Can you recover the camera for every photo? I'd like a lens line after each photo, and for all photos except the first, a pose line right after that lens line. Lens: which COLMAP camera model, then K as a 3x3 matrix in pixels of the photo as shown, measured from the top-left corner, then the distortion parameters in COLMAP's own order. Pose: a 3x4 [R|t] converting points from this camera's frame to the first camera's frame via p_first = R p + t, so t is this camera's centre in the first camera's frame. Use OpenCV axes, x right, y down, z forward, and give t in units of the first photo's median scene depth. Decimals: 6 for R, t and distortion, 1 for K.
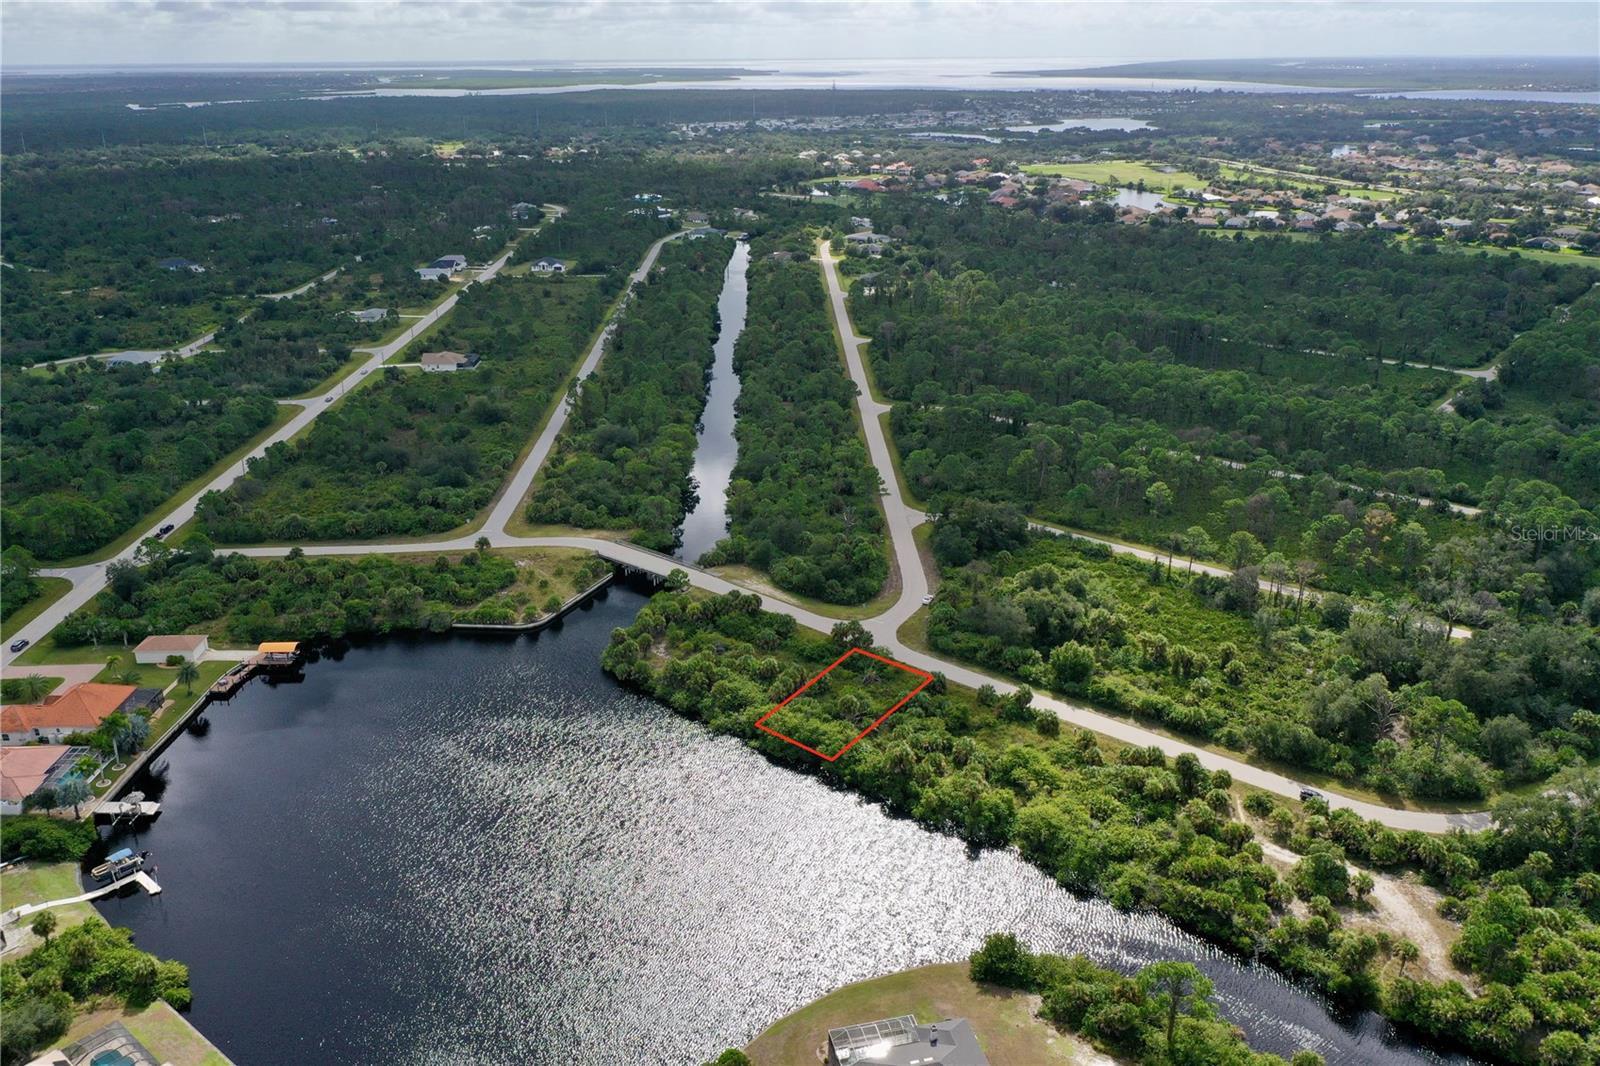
lens RADIAL K [[1274.2, 0, 802.1], [0, 1274.2, 536.0], [0, 0, 1]] dist [-0.011640, 0.015947]
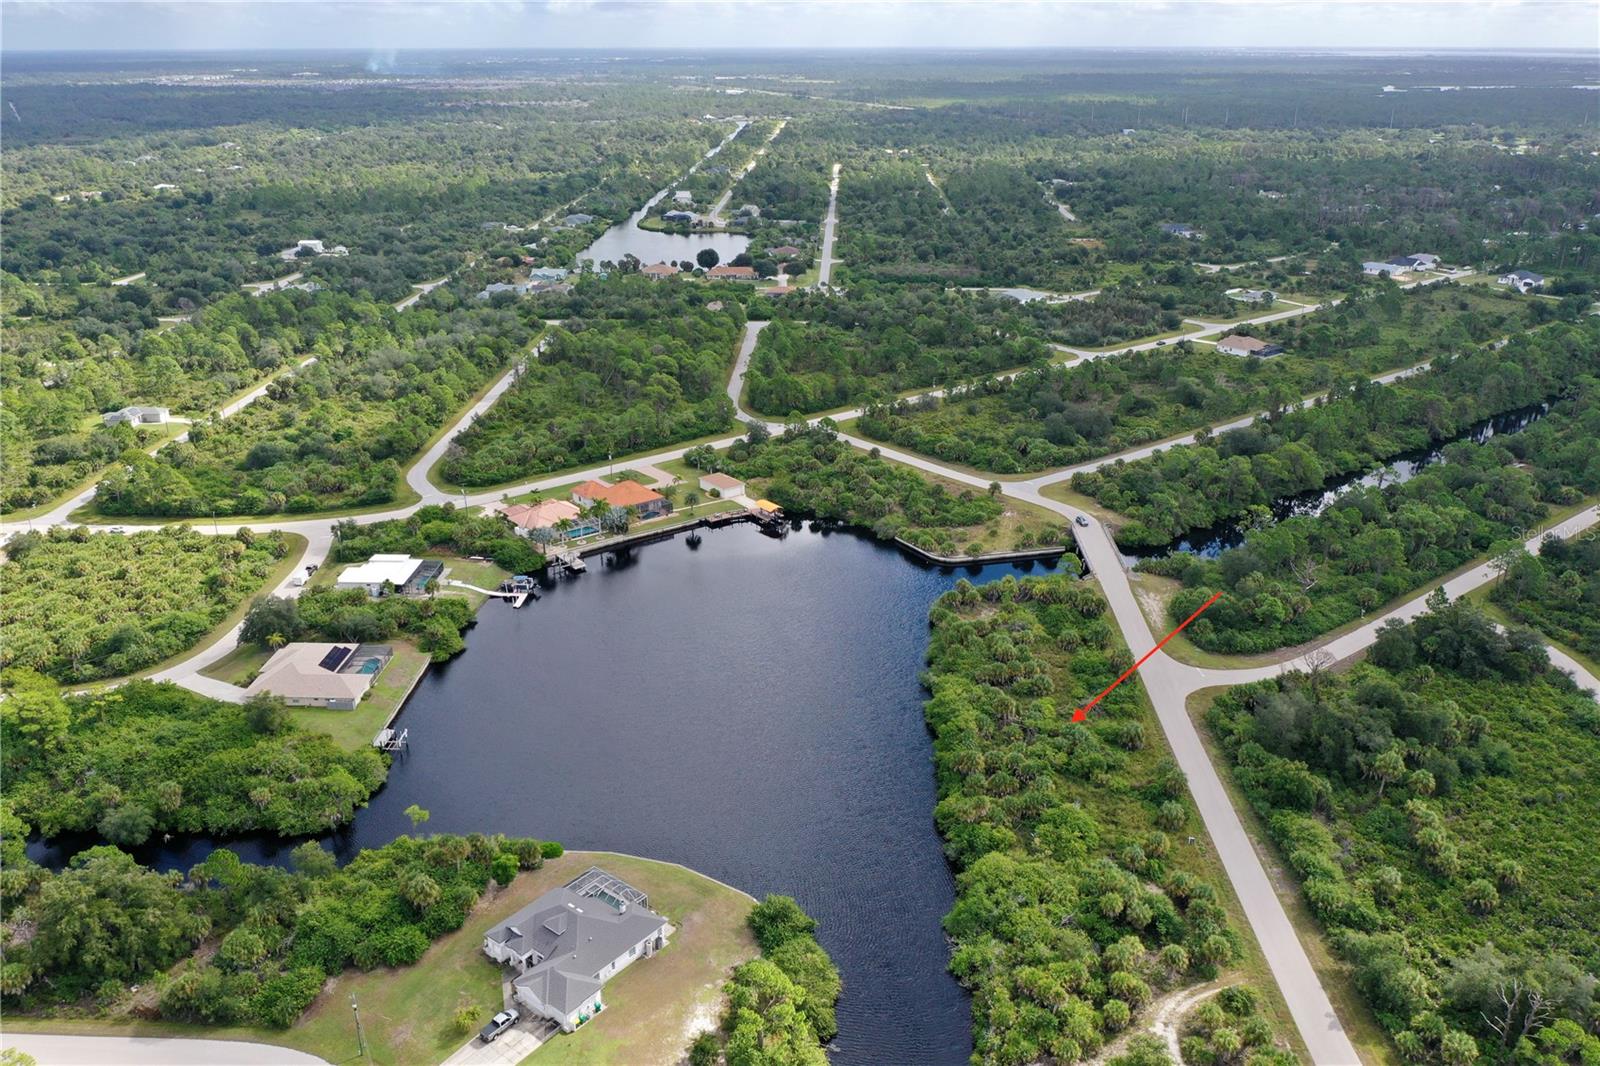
lens RADIAL K [[1274.2, 0, 803.5], [0, 1274.2, 527.7], [0, 0, 1]] dist [-0.011640, 0.015947]
pose [[0.610512, 0.295433, -0.734843, 0.566585], [-0.291128, 0.946578, 0.138687, -0.080133], [0.736559, 0.129264, 0.663906, 0.200265]]
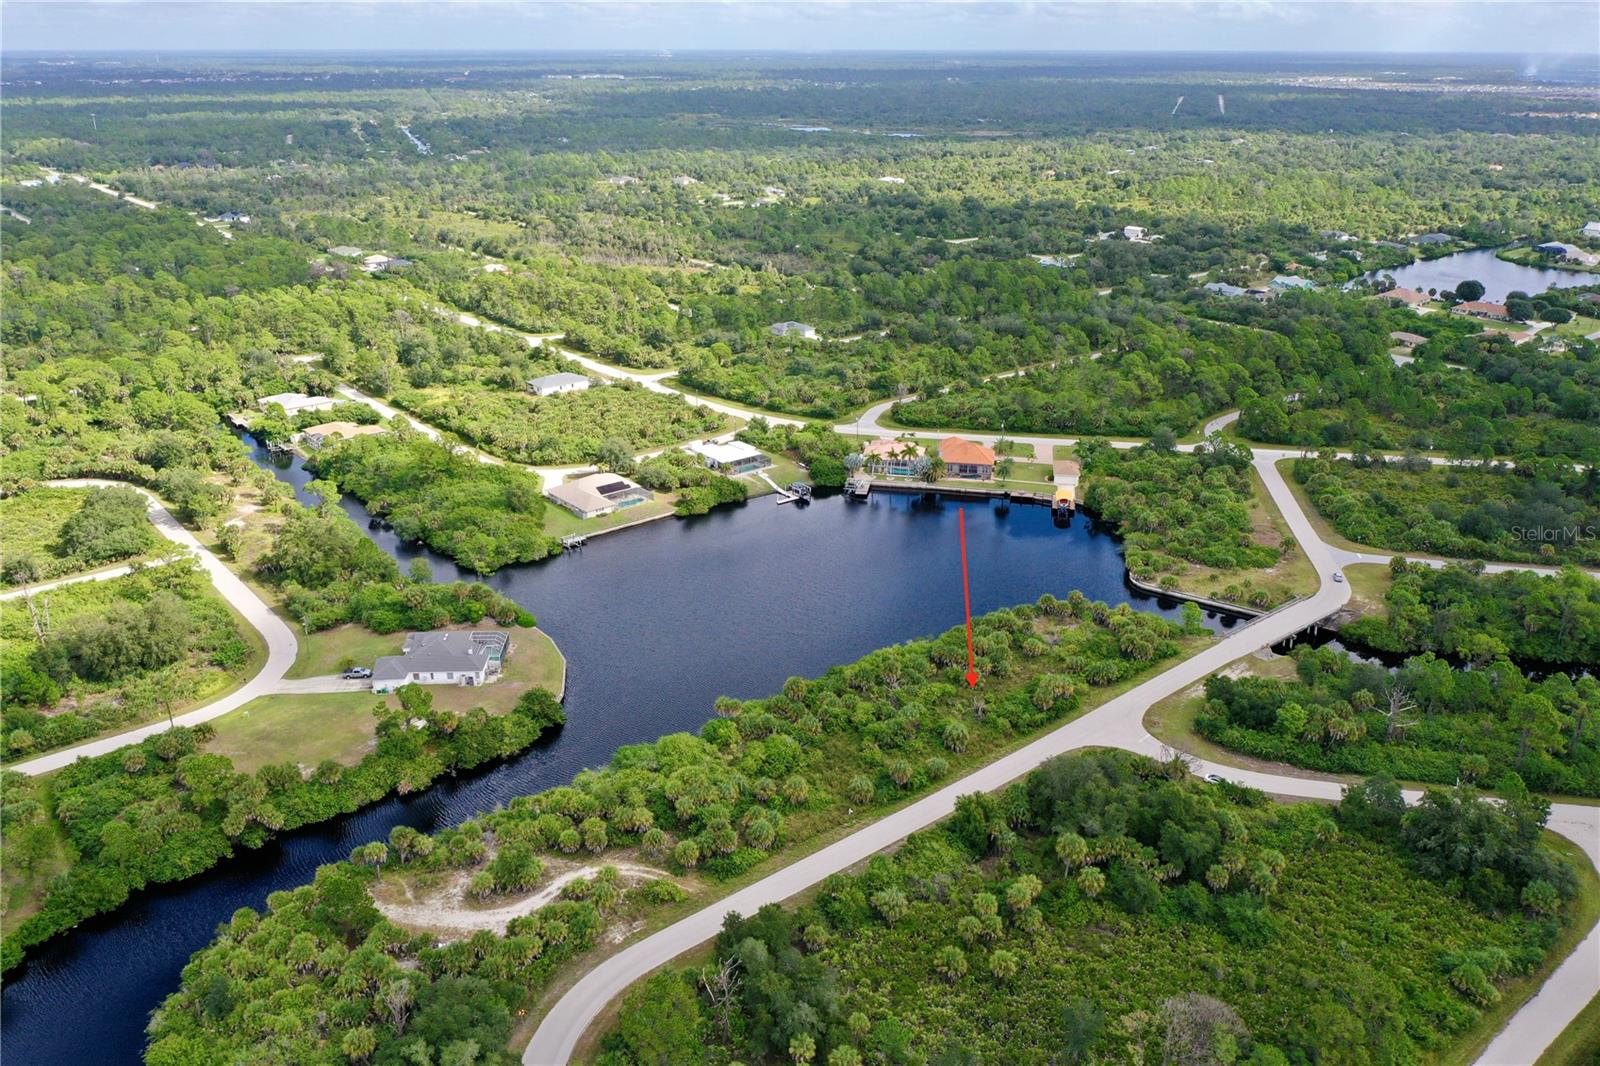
lens RADIAL K [[1274.2, 0, 803.0], [0, 1274.2, 534.5], [0, 0, 1]] dist [-0.011640, 0.015947]
pose [[-0.188756, 0.366730, -0.910978, 0.880589], [-0.354235, 0.839771, 0.411463, -0.335867], [0.915909, 0.400366, -0.028603, 0.841913]]
